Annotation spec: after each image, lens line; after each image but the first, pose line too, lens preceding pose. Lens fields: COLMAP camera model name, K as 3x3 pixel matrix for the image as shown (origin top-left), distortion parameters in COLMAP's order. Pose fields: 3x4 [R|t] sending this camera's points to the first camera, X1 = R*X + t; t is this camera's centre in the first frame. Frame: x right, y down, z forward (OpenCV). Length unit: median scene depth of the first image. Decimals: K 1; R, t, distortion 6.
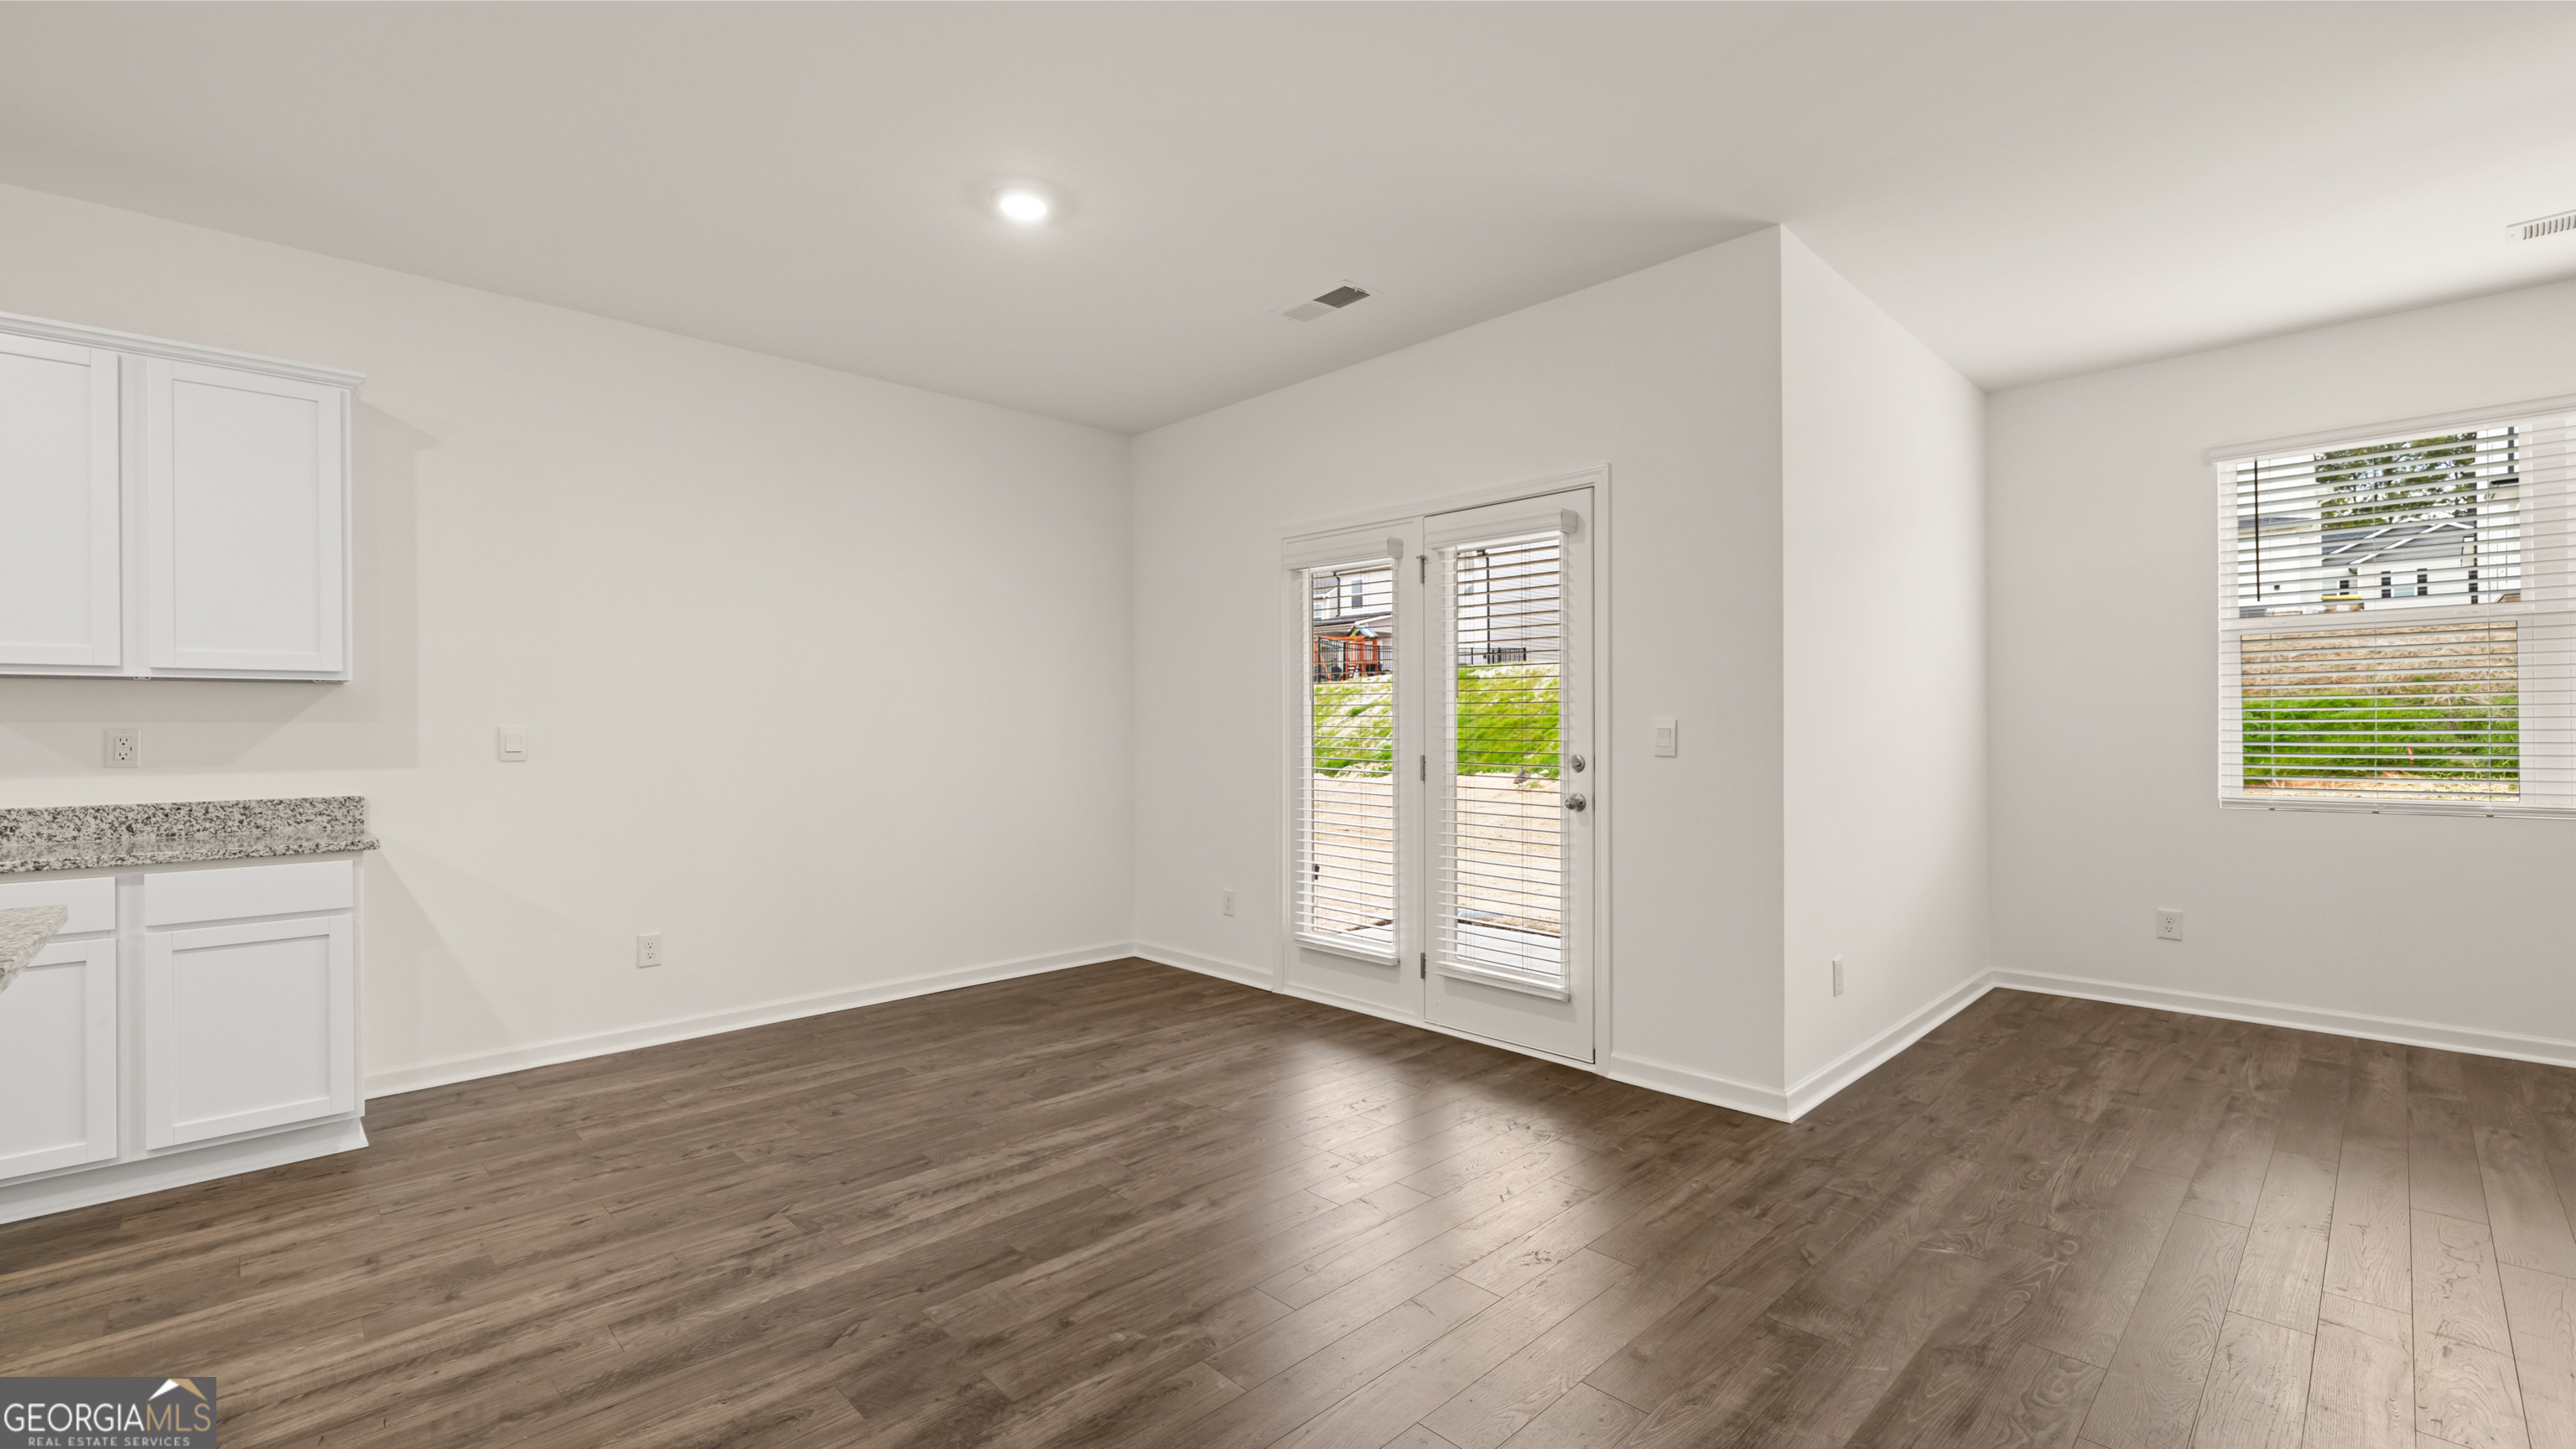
lens RADIAL K [[1073.0, 0, 1285.4], [0, 1073.0, 724.4], [0, 0, 1]] dist [-0.000617, -0.000391]
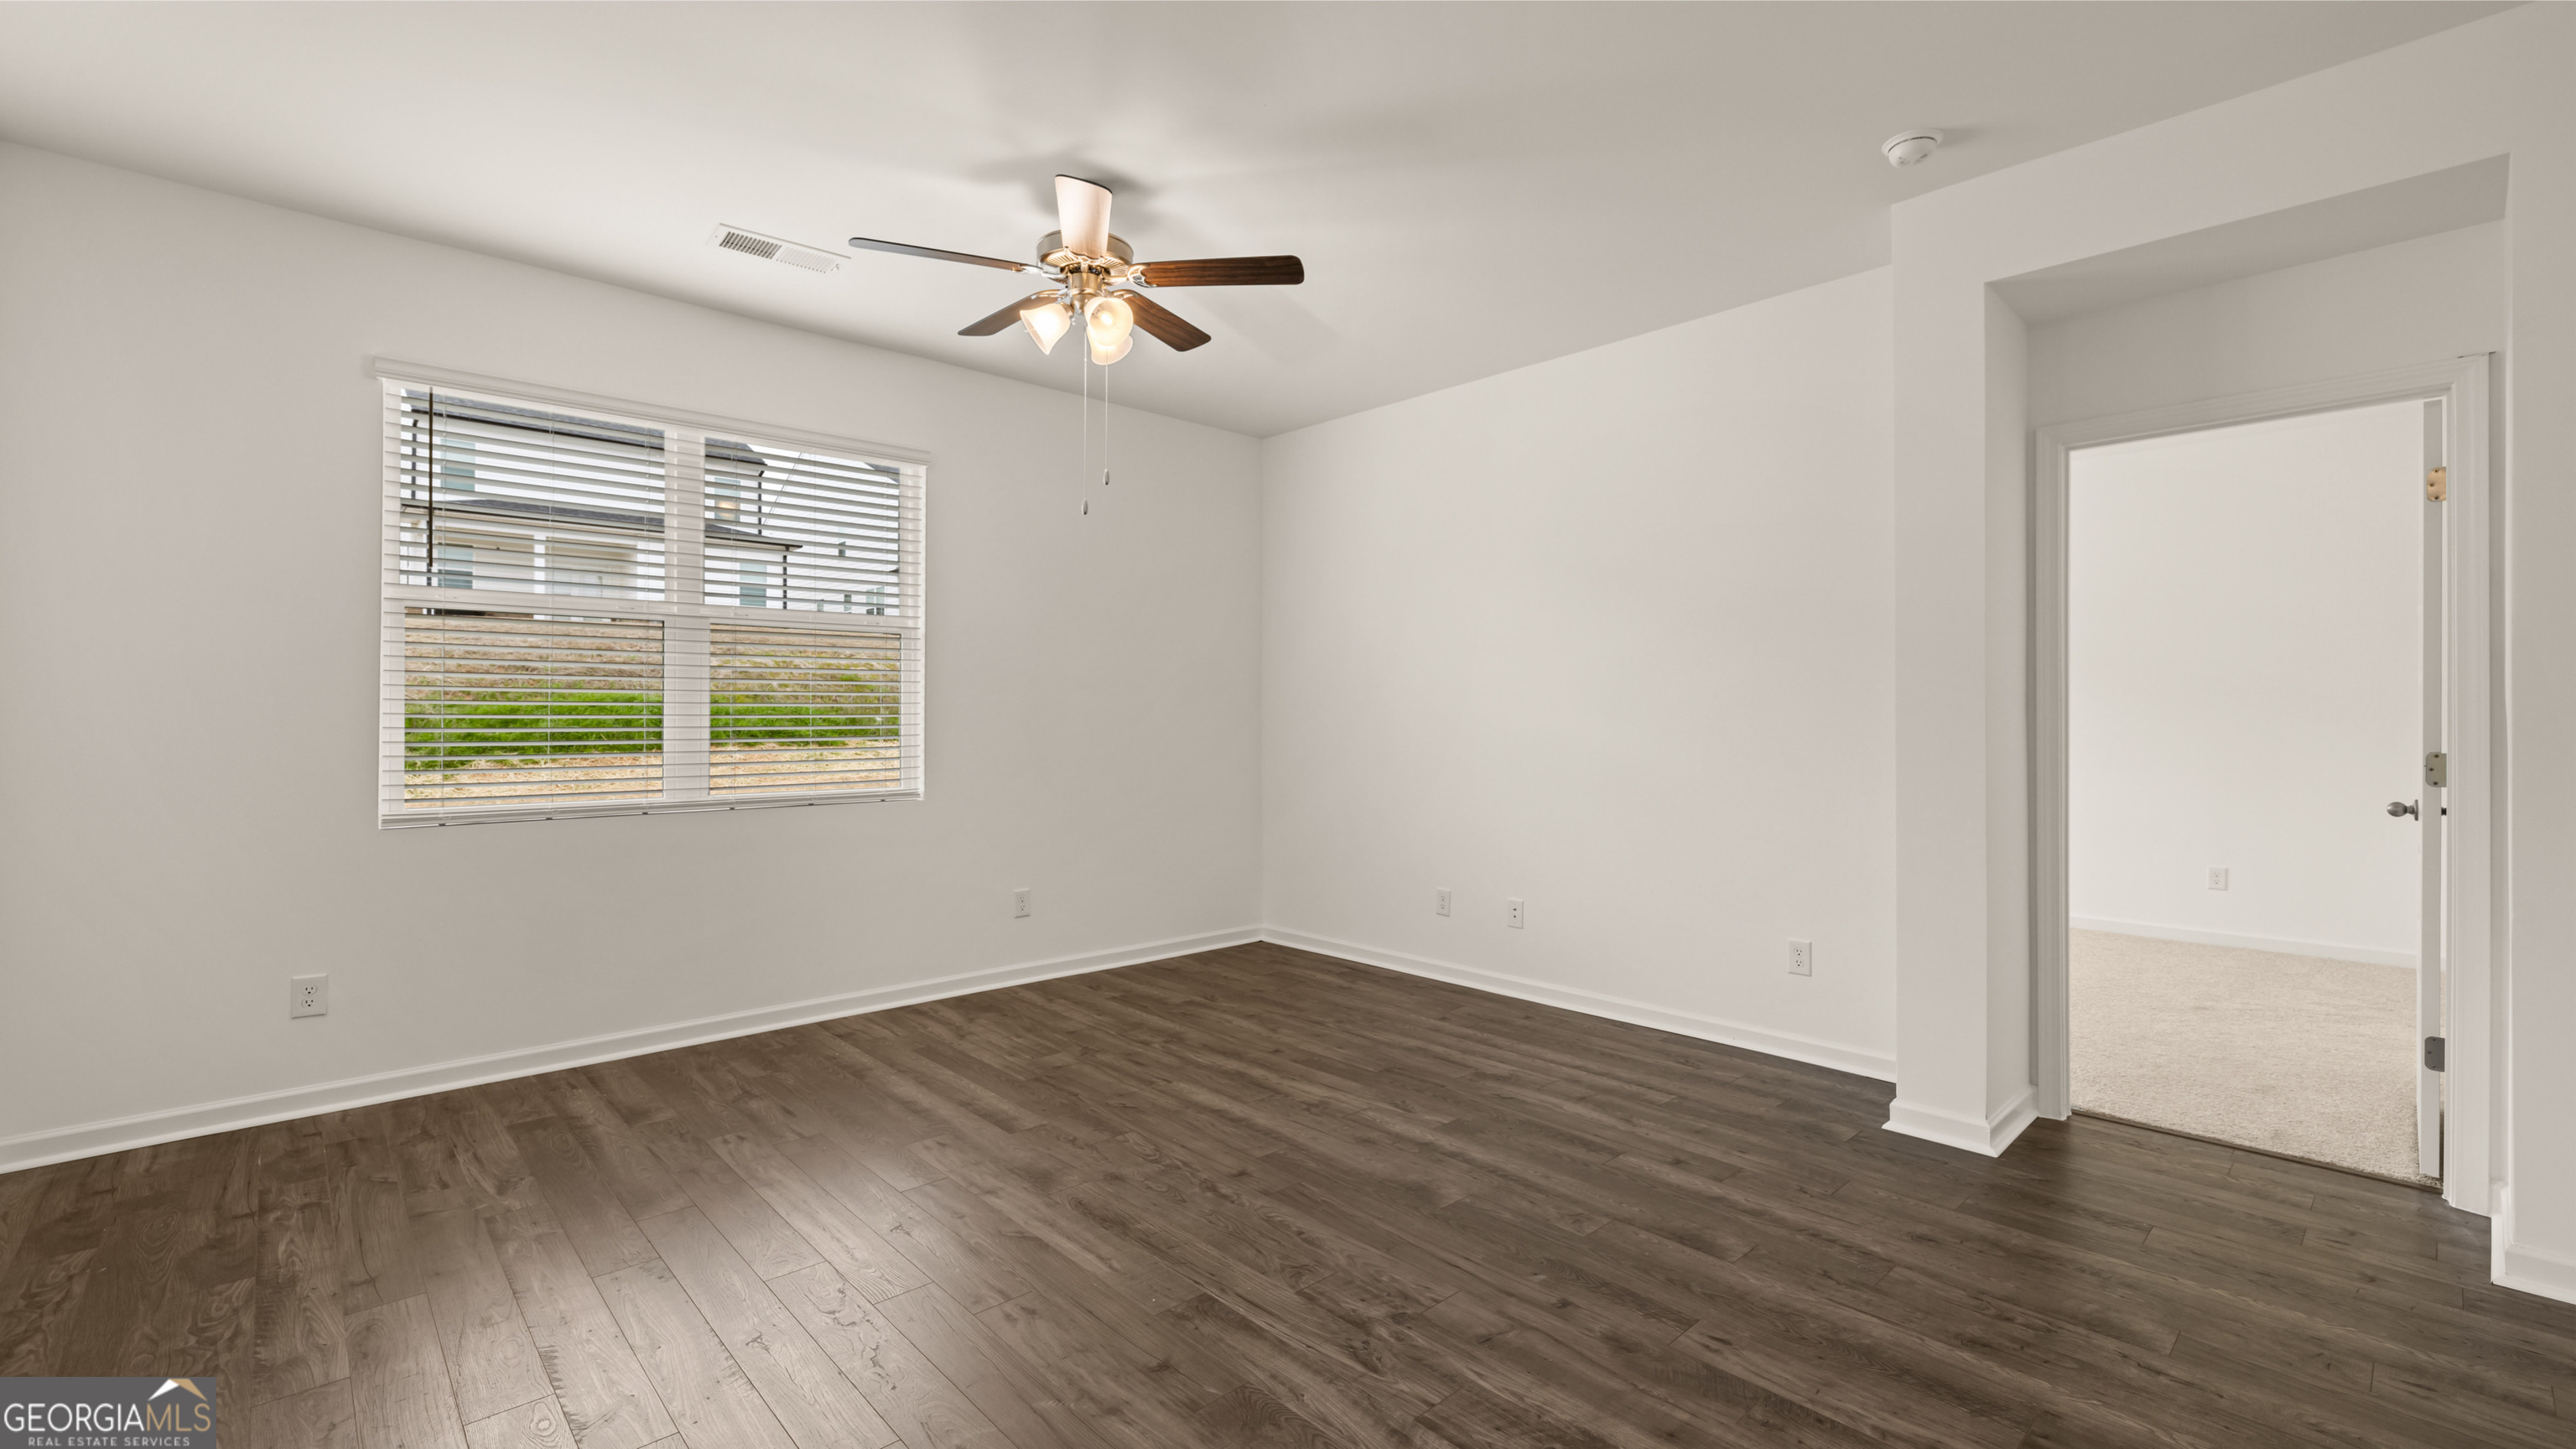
lens RADIAL K [[1083.7, 0, 1288.0], [0, 1083.7, 724.5], [0, 0, 1]] dist [-0.001831, -0.000388]
pose [[0.015468, 0.003293, 0.999875, 0.138431], [-0.006541, 0.999974, -0.003192, 0.001962], [-0.999859, -0.006491, 0.015489, 0.432688]]
